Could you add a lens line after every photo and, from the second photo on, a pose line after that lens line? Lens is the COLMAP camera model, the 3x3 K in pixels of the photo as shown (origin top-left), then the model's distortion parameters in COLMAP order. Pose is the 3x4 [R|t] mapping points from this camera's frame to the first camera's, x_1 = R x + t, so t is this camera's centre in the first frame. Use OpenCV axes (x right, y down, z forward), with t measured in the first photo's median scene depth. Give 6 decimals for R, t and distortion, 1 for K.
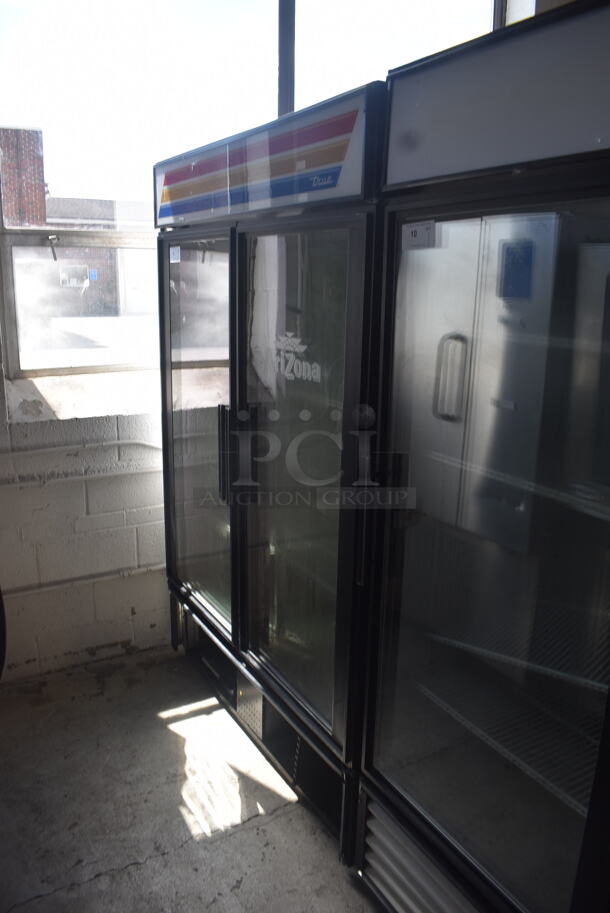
lens RADIAL K [[705.2, 0, 305.0], [0, 705.2, 456.5], [0, 0, 1]] dist [-0.088497, 0.006124]
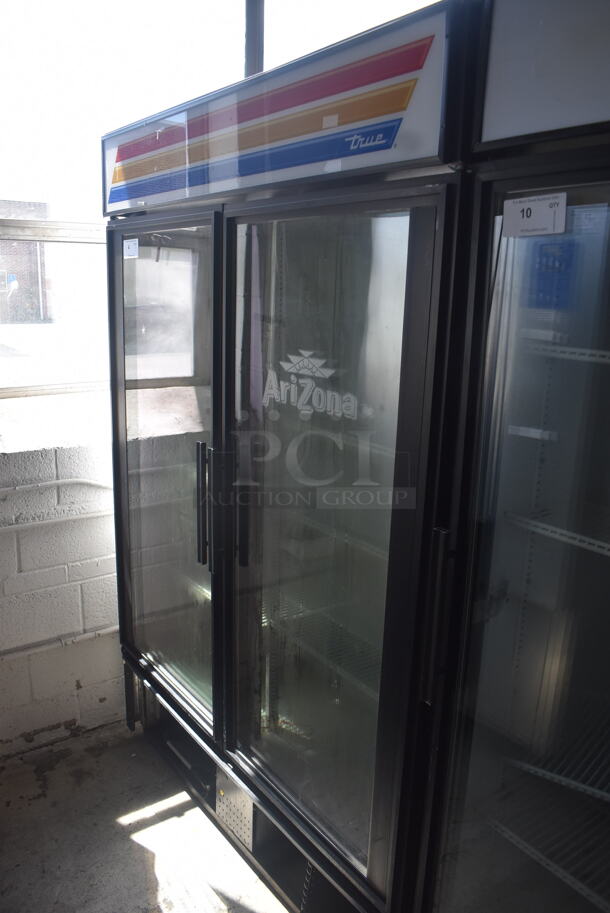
lens RADIAL K [[705.2, 0, 305.0], [0, 705.2, 456.5], [0, 0, 1]] dist [-0.088497, 0.006124]
pose [[0.994370, -0.015106, 0.104880, -0.073293], [0.016089, 0.999834, -0.008537, -0.041850], [-0.104734, 0.010177, 0.994448, 0.188464]]
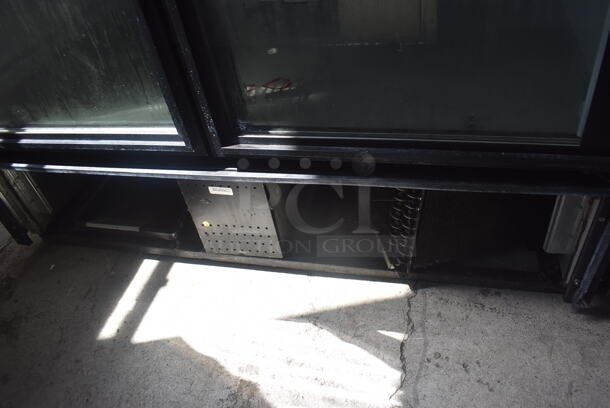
lens RADIAL K [[471.2, 0, 305.0], [0, 471.2, 204.0], [0, 0, 1]] dist [-0.088497, 0.006124]
pose [[0.691576, -0.568099, 0.446080, -0.205386], [0.329389, 0.797671, 0.505197, 0.144014], [-0.642827, -0.202448, 0.738775, 0.637776]]
